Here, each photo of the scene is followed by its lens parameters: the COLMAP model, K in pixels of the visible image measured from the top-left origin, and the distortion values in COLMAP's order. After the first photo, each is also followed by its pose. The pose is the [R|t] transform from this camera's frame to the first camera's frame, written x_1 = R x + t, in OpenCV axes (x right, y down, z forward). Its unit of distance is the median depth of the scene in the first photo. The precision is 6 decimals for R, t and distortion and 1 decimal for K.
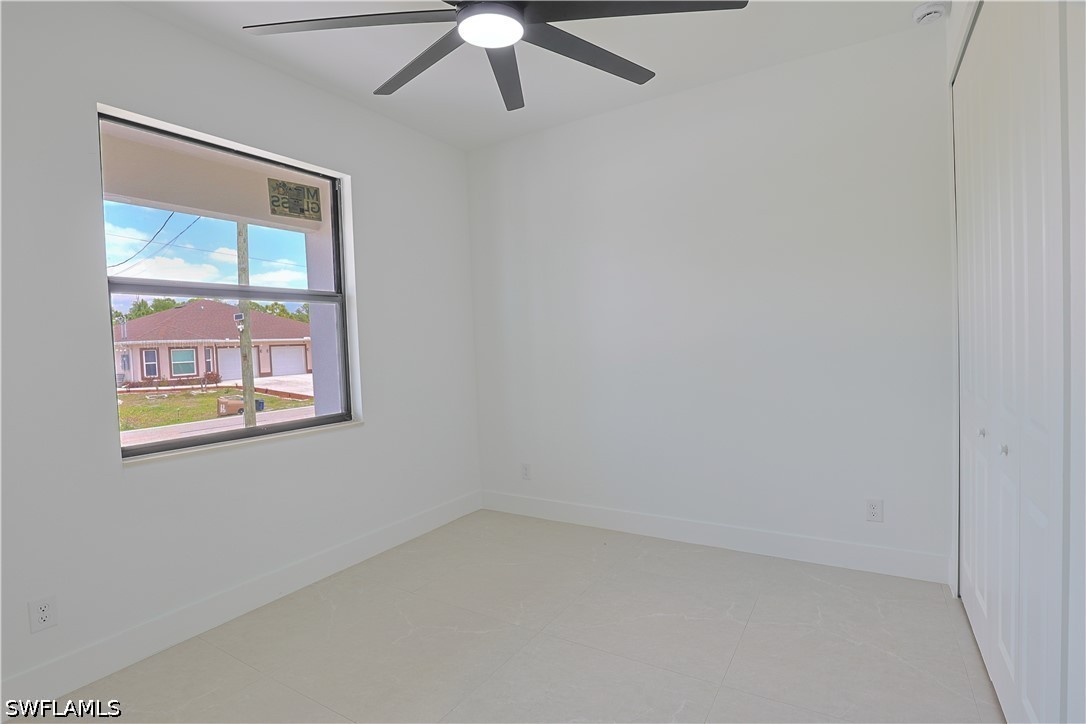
lens RADIAL K [[524.8, 0, 549.5], [0, 524.8, 362.5], [0, 0, 1]] dist [-0.037546, 0.006917]
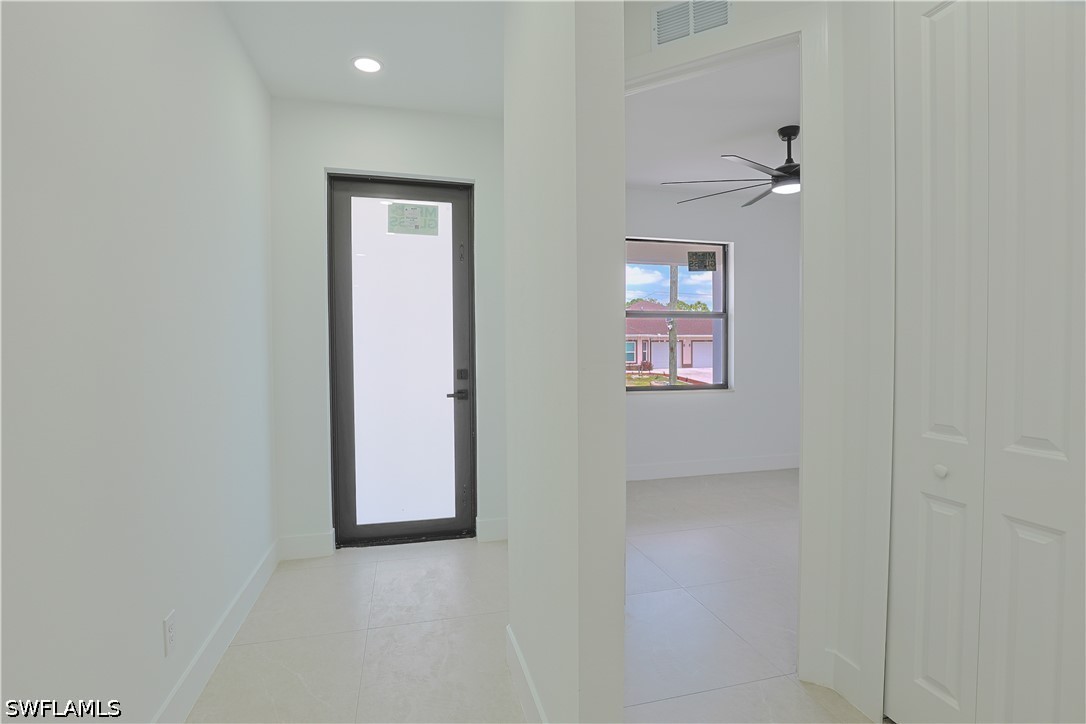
lens RADIAL K [[524.8, 0, 545.3], [0, 524.8, 356.9], [0, 0, 1]] dist [-0.037546, 0.006917]
pose [[0.718975, 0.044562, -0.693606, 0.079815], [-0.047202, 0.998769, 0.015239, 0.002427], [0.693431, 0.021784, 0.720193, -0.137062]]
